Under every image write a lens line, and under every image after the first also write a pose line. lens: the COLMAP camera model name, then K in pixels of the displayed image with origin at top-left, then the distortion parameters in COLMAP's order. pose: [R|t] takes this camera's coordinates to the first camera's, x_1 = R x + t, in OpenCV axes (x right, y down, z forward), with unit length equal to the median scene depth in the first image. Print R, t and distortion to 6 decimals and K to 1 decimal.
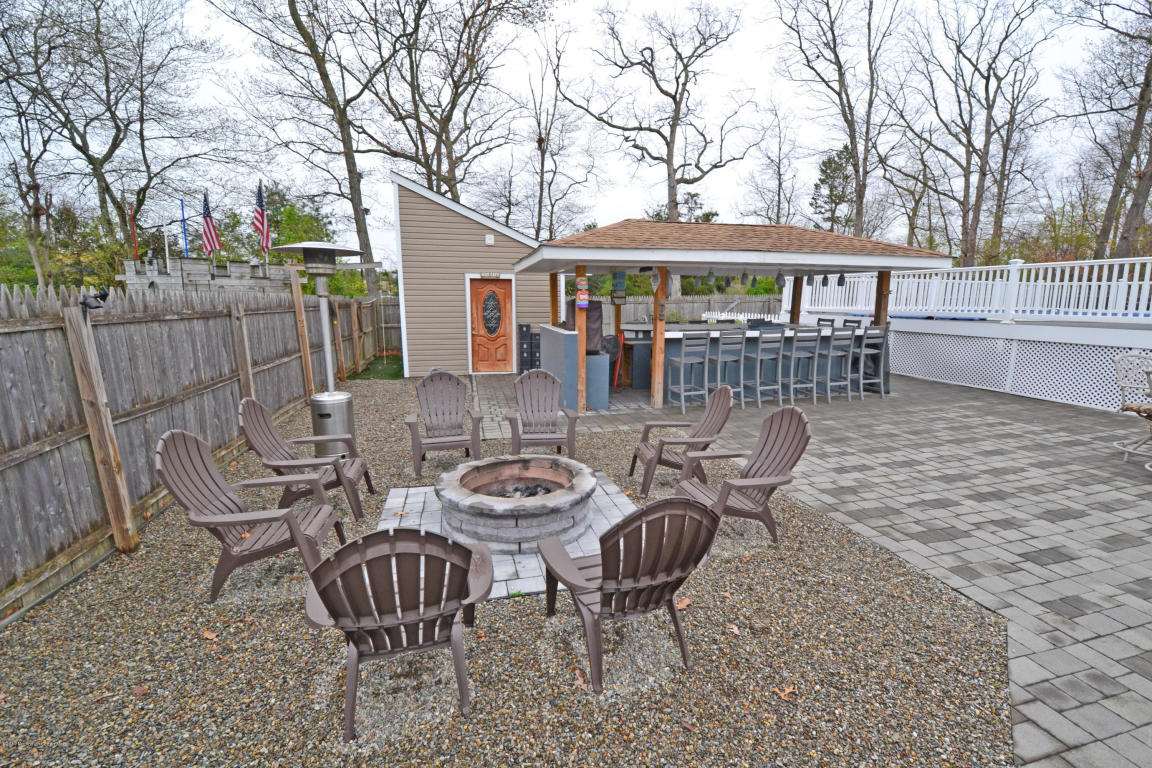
lens RADIAL K [[506.5, 0, 578.9], [0, 506.5, 395.6], [0, 0, 1]] dist [-0.001351, -0.011792]
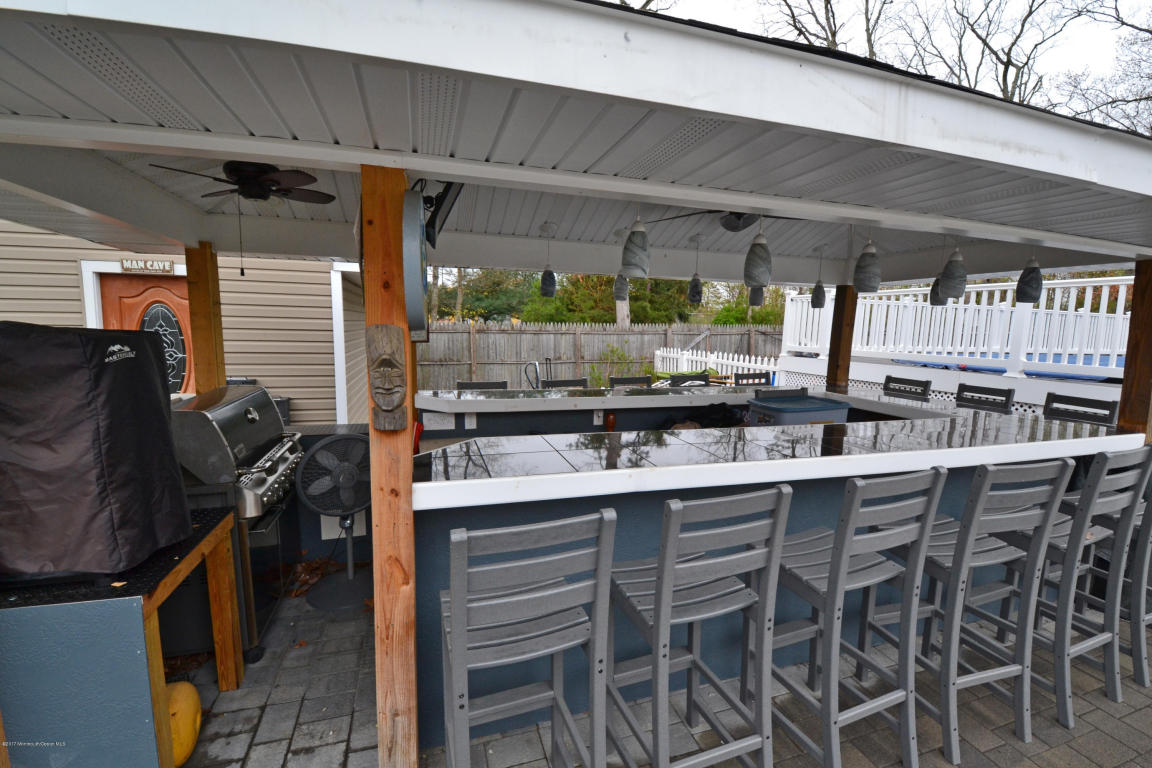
lens RADIAL K [[506.7, 0, 574.8], [0, 506.7, 391.7], [0, 0, 1]] dist [-0.006043, -0.000122]
pose [[0.998135, 0.009947, 0.060232, 0.086389], [-0.006289, 0.998141, -0.060624, -0.058155], [-0.060723, 0.060133, 0.996342, 0.300401]]
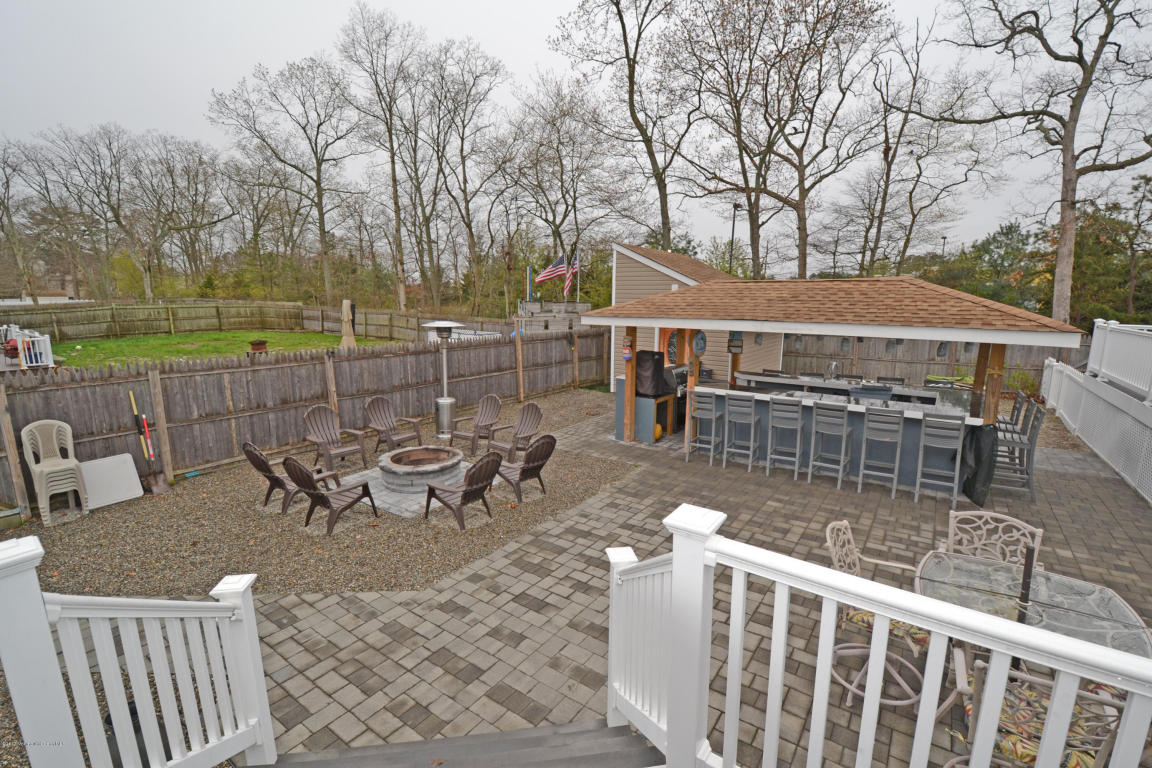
lens RADIAL K [[506.5, 0, 578.5], [0, 506.5, 389.2], [0, 0, 1]] dist [-0.001351, -0.011792]
pose [[0.652160, 0.133961, -0.746152, 0.321743], [-0.145257, 0.988107, 0.050442, -0.053102], [0.744035, 0.075488, 0.663862, 0.026809]]
